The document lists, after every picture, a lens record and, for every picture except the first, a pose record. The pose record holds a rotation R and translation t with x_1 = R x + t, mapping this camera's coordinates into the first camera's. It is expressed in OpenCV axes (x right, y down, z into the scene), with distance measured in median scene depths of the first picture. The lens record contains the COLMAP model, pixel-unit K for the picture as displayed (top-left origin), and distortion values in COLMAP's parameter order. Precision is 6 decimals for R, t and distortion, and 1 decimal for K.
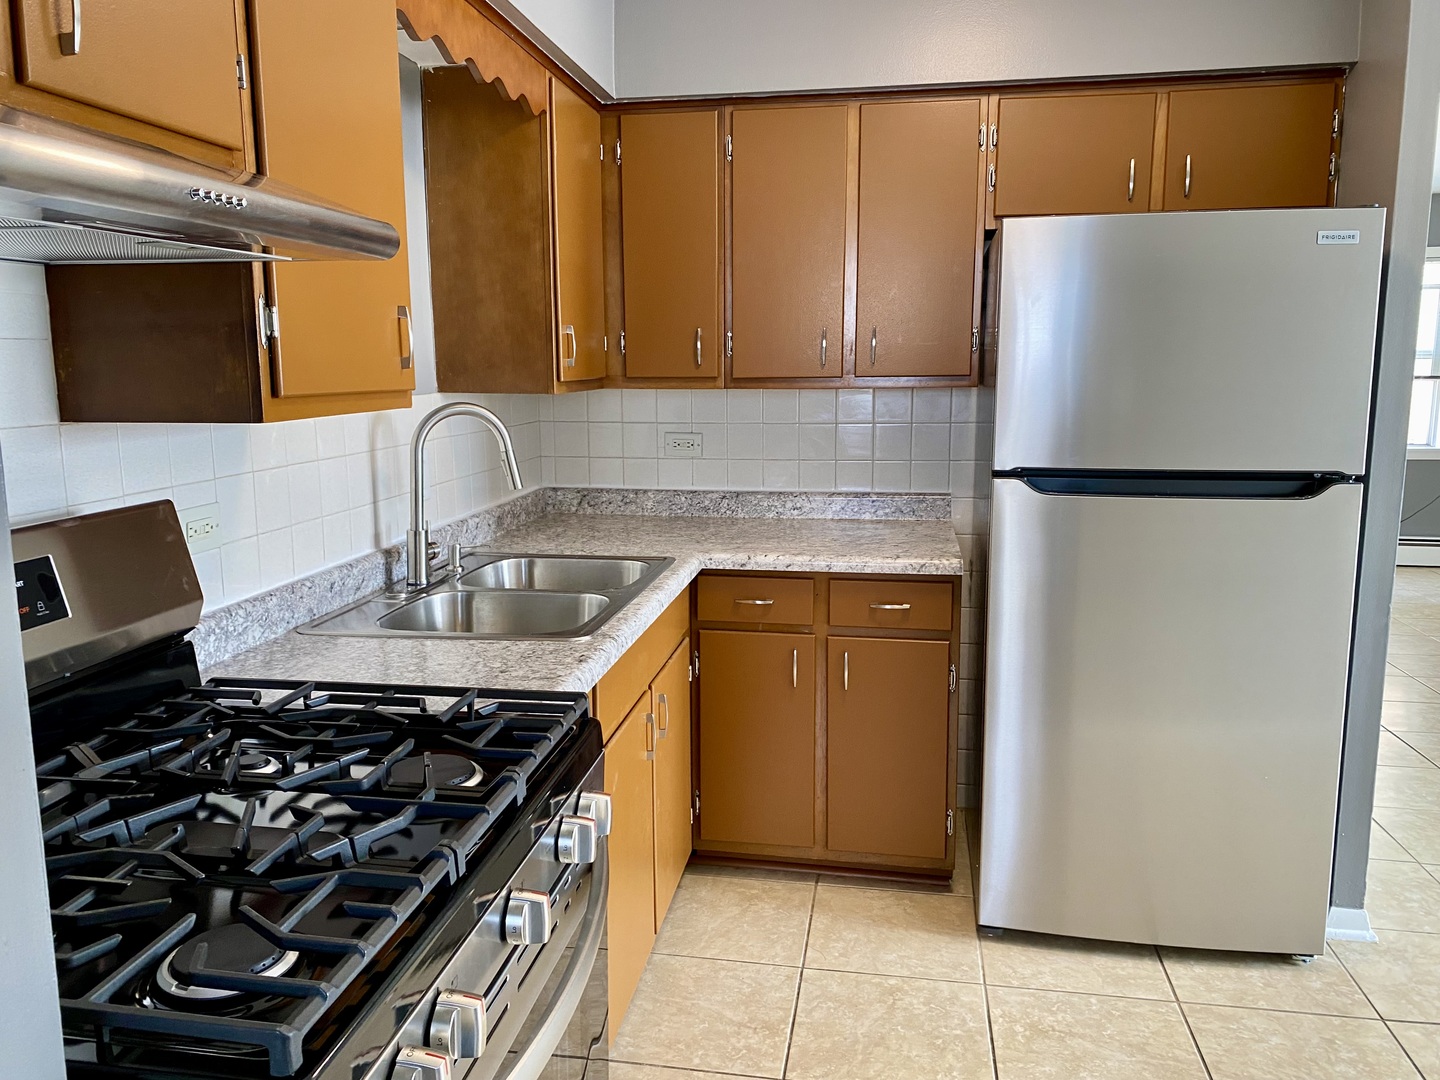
lens RADIAL K [[1117.5, 0, 712.6], [0, 1117.5, 542.0], [0, 0, 1]] dist [0.032670, -0.049088]
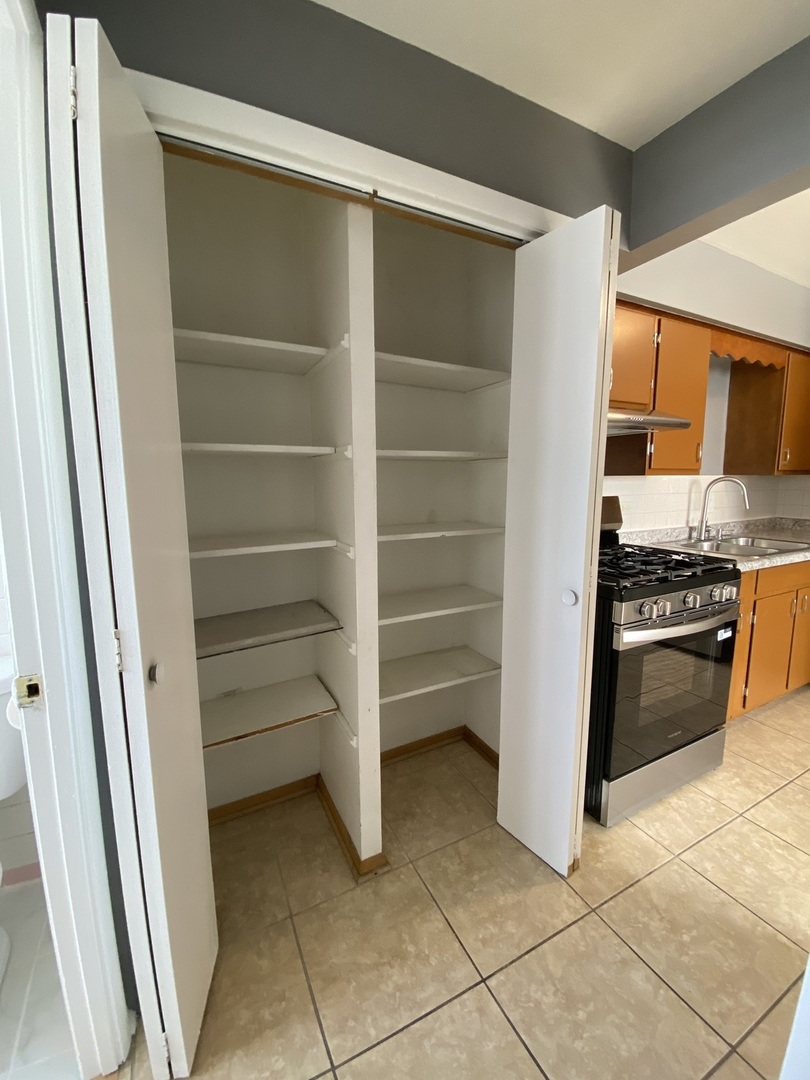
lens RADIAL K [[441.5, 0, 399.3], [0, 441.5, 535.9], [0, 0, 1]] dist [-0.009598, -0.005912]
pose [[0.594992, 0.107434, -0.796519, 0.186967], [-0.125081, 0.991329, 0.040276, 0.084968], [0.793939, 0.075665, 0.603271, -0.324199]]
